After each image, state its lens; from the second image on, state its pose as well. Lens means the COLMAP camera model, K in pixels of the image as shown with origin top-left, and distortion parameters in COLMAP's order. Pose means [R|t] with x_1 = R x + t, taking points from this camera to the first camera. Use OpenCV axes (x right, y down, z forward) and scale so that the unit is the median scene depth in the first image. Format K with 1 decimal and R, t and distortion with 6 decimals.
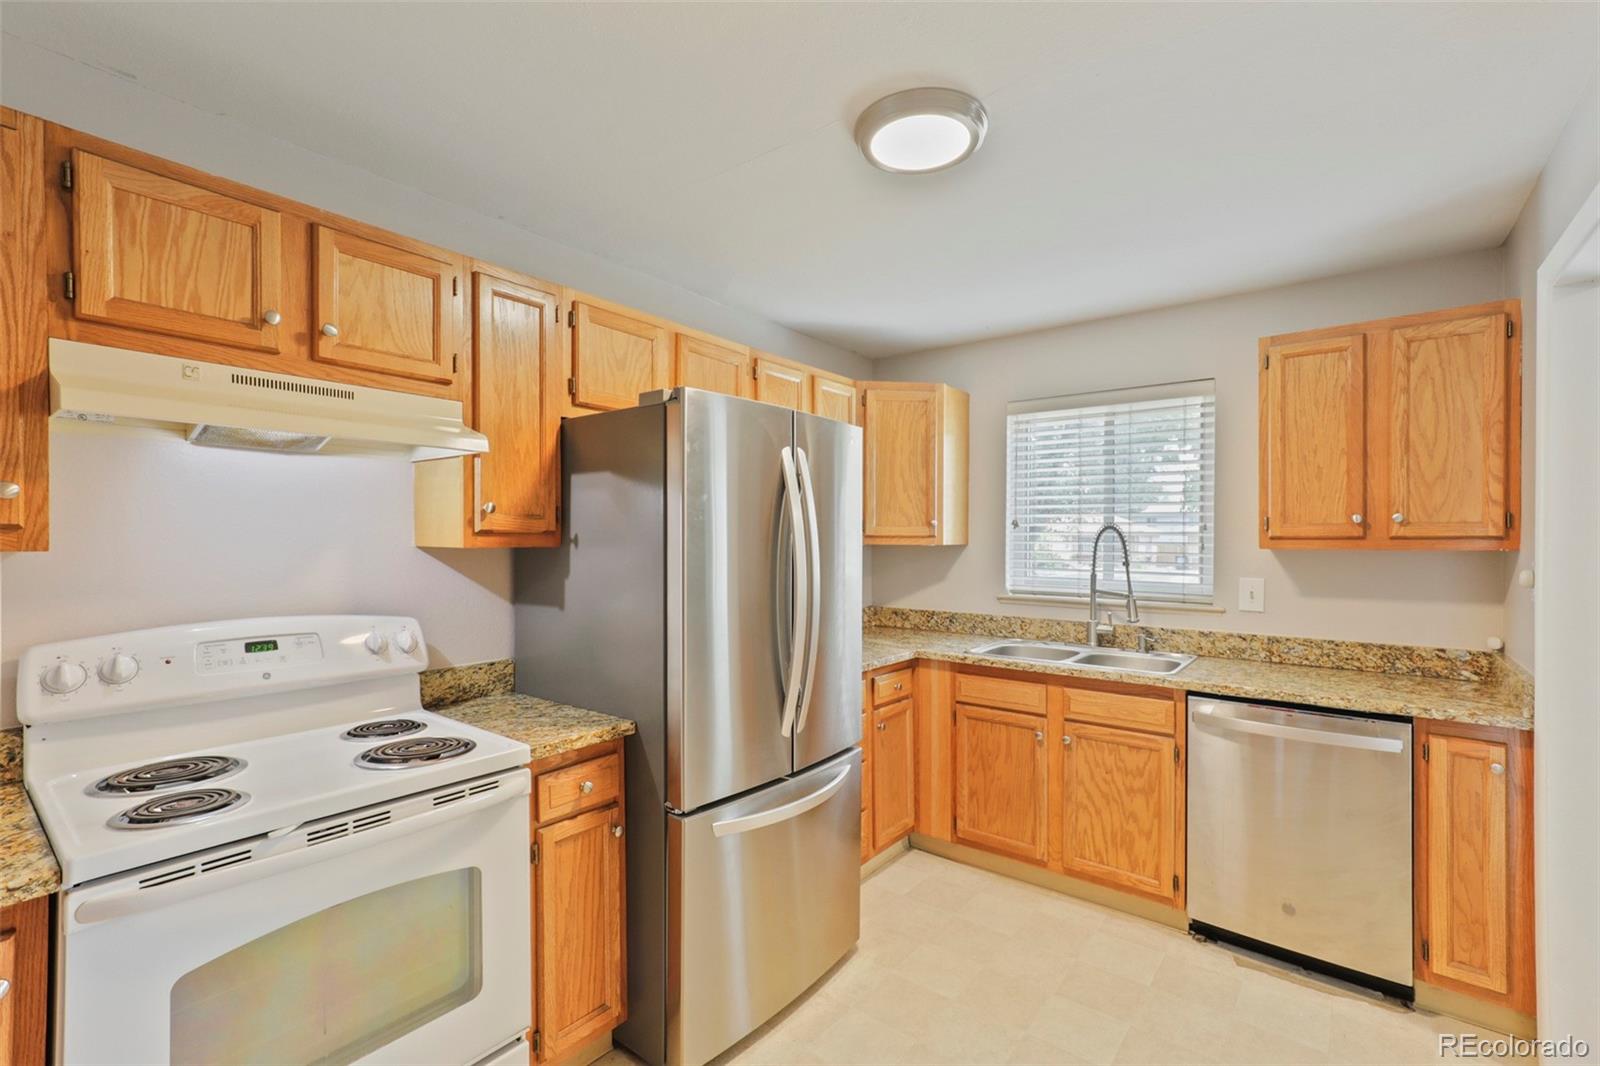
lens RADIAL K [[726.8, 0, 804.7], [0, 726.8, 541.8], [0, 0, 1]] dist [-0.015554, 0.007333]
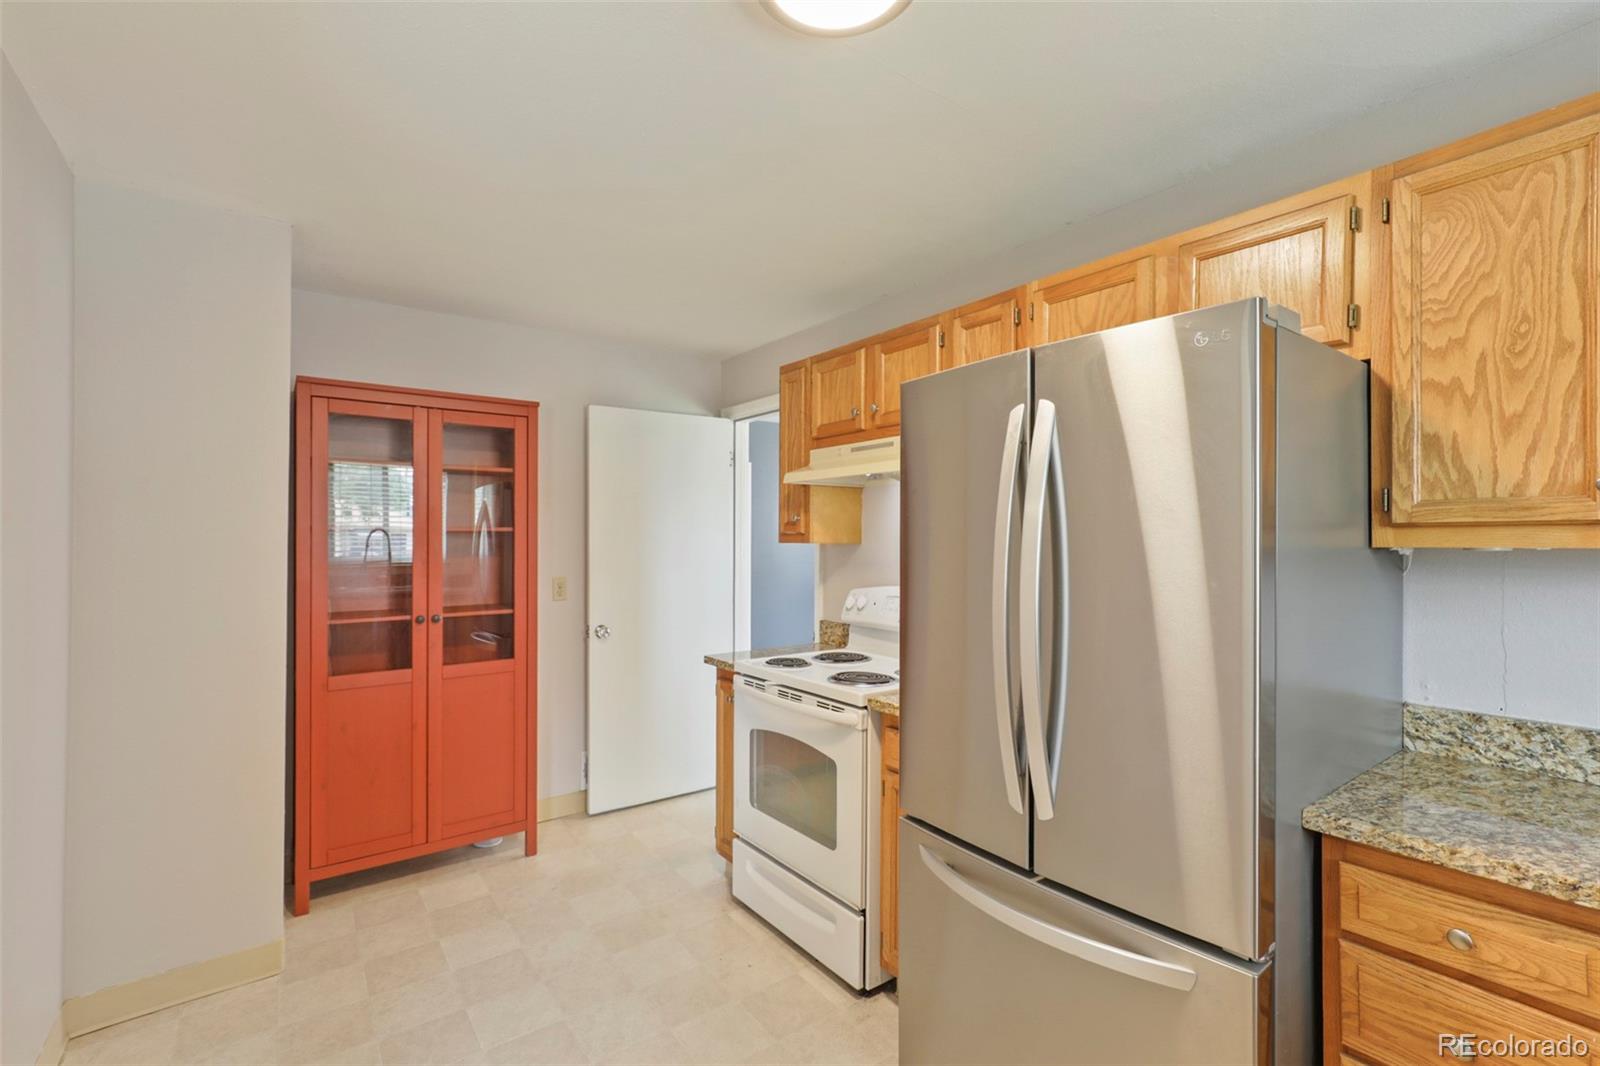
lens RADIAL K [[741.3, 0, 786.9], [0, 741.3, 539.4], [0, 0, 1]] dist [0.001445, 0.000890]
pose [[-0.304627, -0.004451, -0.952461, 0.853101], [-0.004961, 0.999983, -0.003087, 0.005139], [0.952459, 0.003785, -0.304644, 1.155552]]
